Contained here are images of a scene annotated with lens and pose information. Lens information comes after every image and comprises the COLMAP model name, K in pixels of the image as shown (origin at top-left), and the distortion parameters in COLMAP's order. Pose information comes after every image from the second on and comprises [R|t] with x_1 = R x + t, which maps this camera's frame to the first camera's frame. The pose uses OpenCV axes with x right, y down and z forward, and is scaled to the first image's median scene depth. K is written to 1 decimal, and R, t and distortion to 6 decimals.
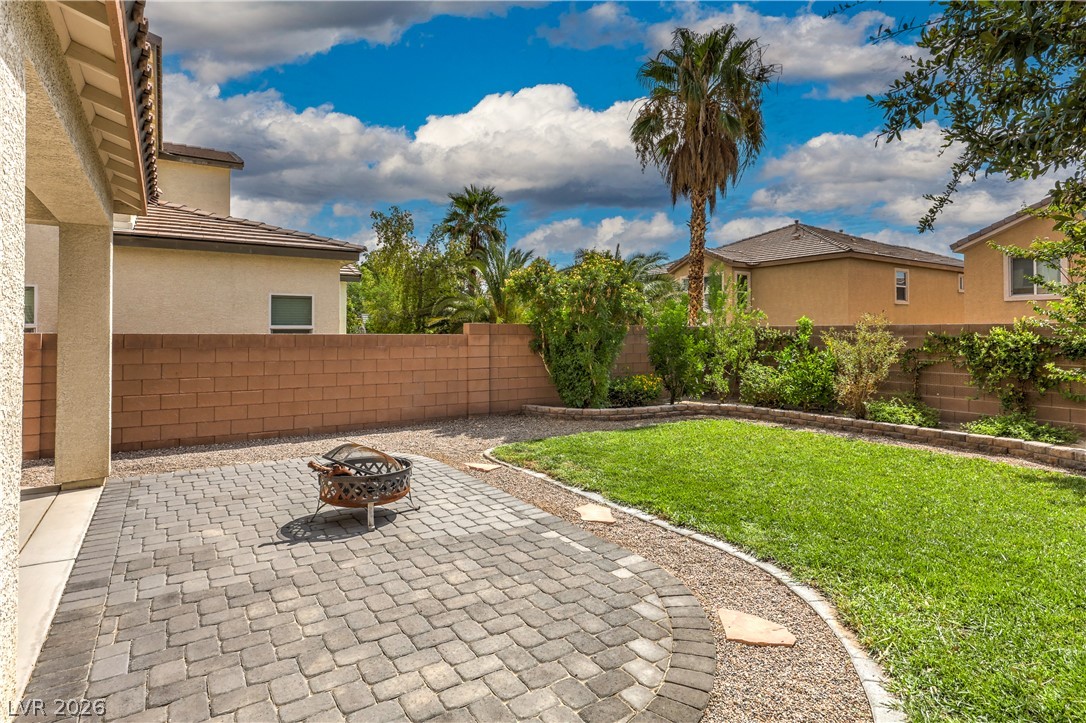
lens RADIAL K [[587.0, 0, 560.3], [0, 587.0, 324.4], [0, 0, 1]] dist [0.001049, 0.000745]
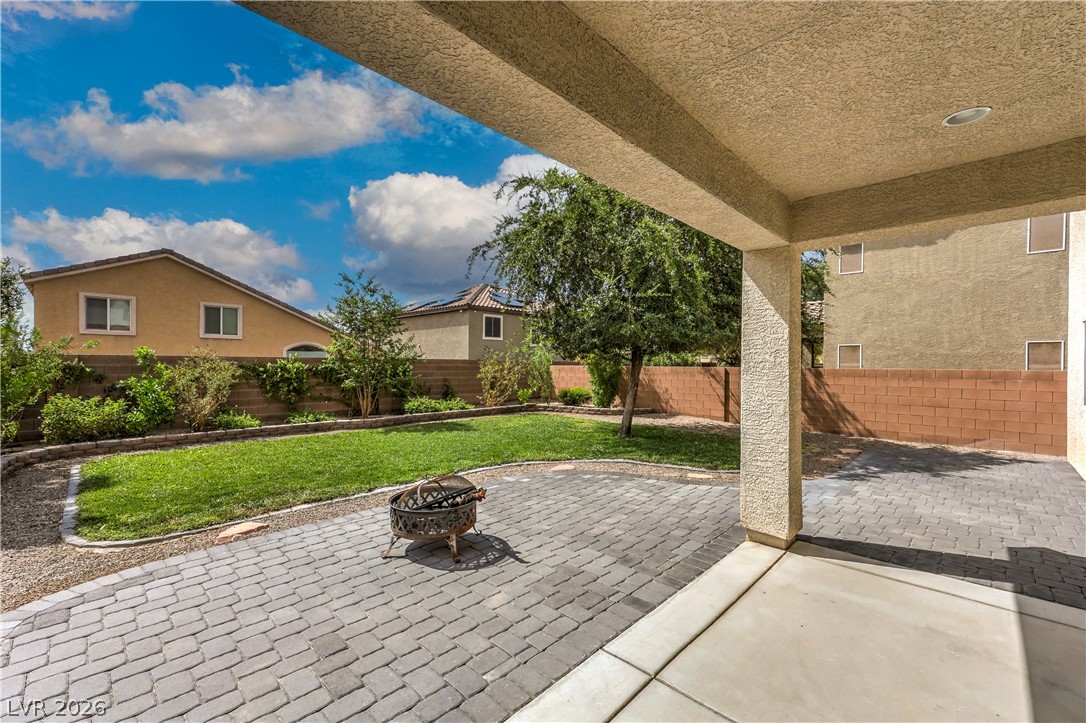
lens RADIAL K [[443.6, 0, 550.4], [0, 443.6, 361.0], [0, 0, 1]] dist [-0.000508, -0.000211]
pose [[-0.213580, -0.002096, 0.976923, -1.364702], [-0.020295, 0.999791, -0.002292, -0.003560], [-0.976715, -0.020316, -0.213578, 1.165132]]
